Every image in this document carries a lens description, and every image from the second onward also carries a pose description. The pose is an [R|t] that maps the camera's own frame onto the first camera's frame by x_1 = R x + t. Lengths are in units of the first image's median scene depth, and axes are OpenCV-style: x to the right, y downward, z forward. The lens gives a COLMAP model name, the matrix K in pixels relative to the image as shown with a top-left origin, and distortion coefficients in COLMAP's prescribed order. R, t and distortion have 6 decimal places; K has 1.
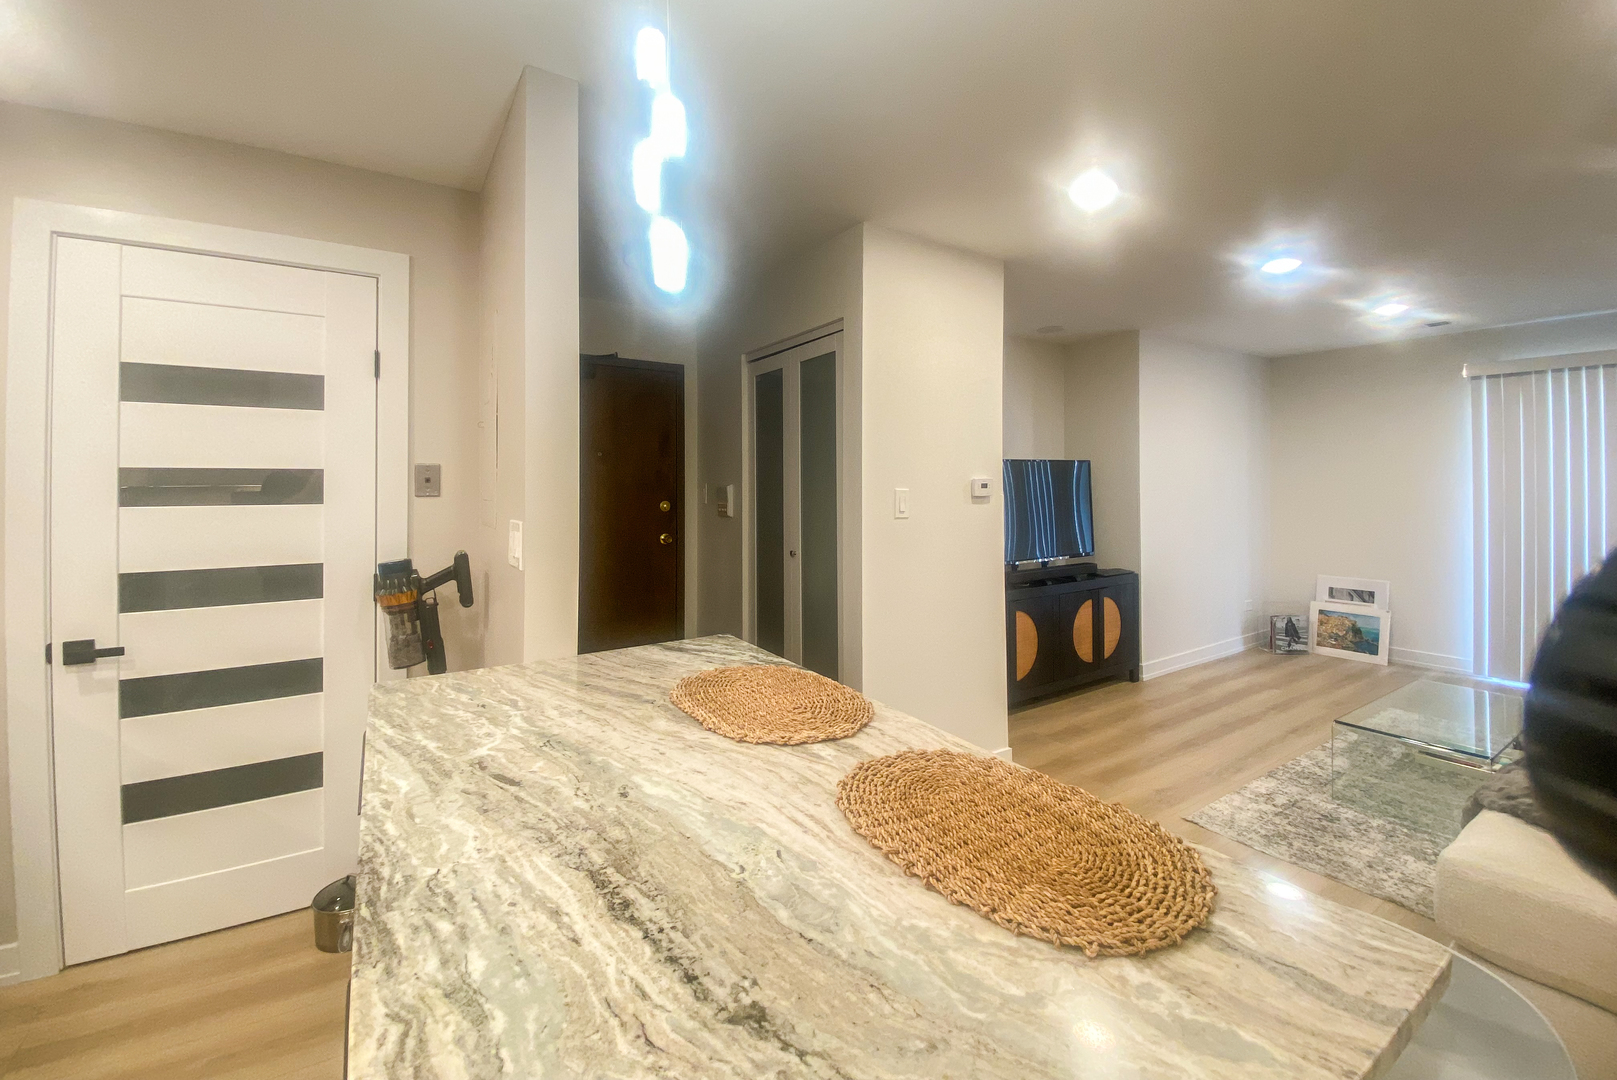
lens RADIAL K [[658.6, 0, 807.4], [0, 658.6, 530.3], [0, 0, 1]] dist [-0.020184, -0.000540]
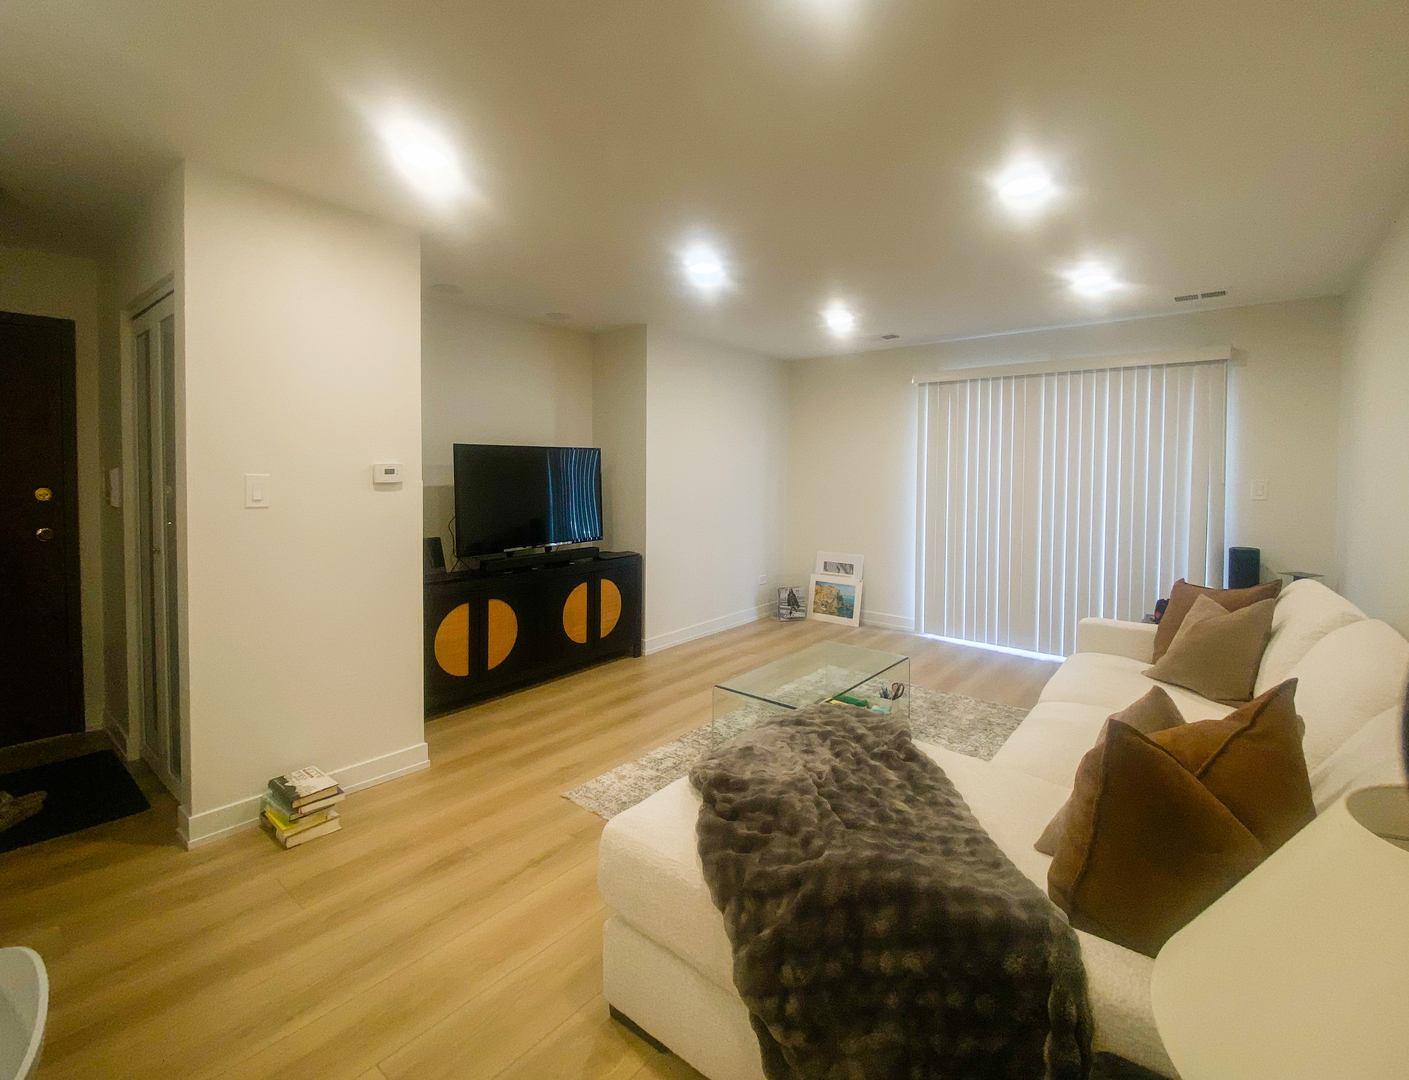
lens RADIAL K [[633.6, 0, 706.2], [0, 633.6, 540.6], [0, 0, 1]] dist [0.002139, -0.000308]
pose [[0.949498, -0.025559, 0.312729, 0.277959], [0.012622, 0.998981, 0.043321, -0.001886], [-0.313518, -0.037186, 0.948854, -0.008577]]
